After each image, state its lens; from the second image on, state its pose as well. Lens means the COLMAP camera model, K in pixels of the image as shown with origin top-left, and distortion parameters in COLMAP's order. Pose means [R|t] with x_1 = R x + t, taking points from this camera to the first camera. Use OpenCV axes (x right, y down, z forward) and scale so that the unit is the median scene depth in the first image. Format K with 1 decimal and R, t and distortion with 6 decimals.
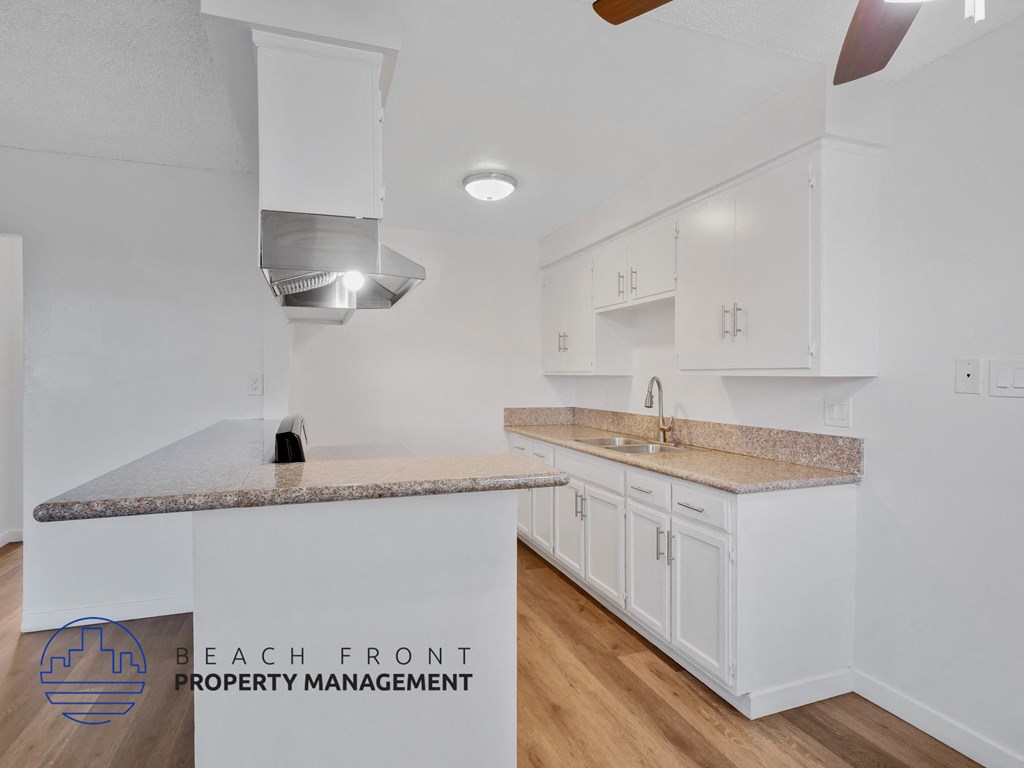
lens RADIAL K [[551.4, 0, 516.3], [0, 551.4, 379.7], [0, 0, 1]] dist [0.004521, -0.001271]
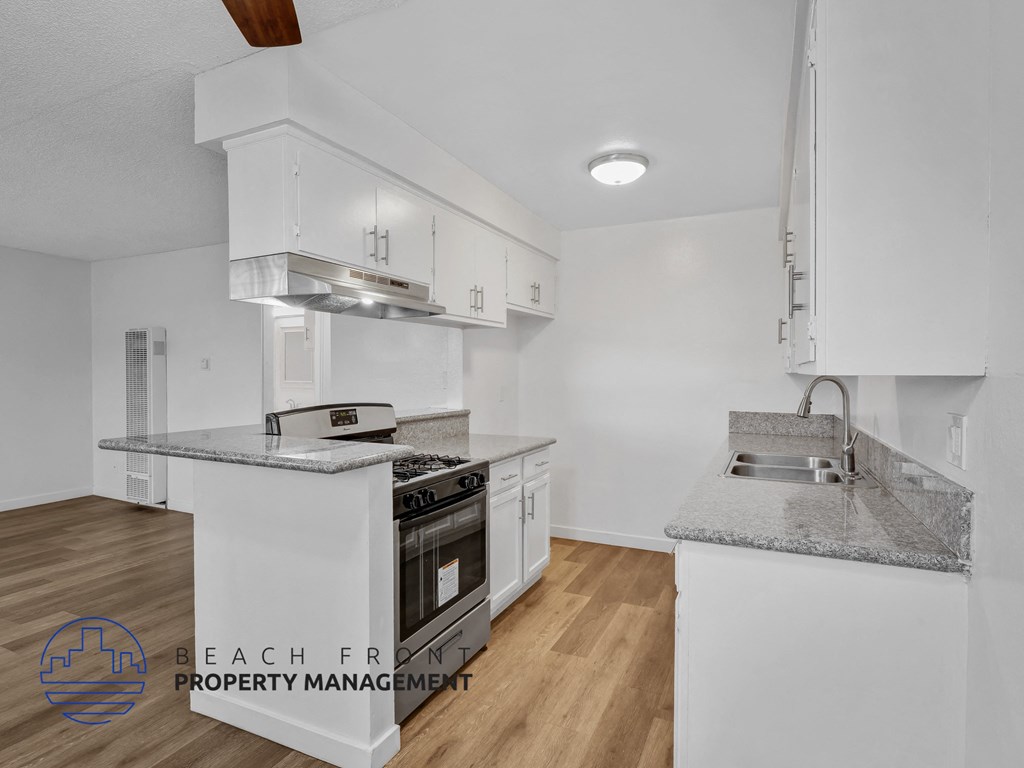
lens RADIAL K [[551.4, 0, 509.9], [0, 551.4, 379.3], [0, 0, 1]] dist [0.004521, -0.001271]
pose [[0.698653, 0.009803, -0.715393, 0.625043], [-0.007322, 0.999952, 0.006552, -0.002240], [0.715423, 0.000660, 0.698691, 0.280322]]
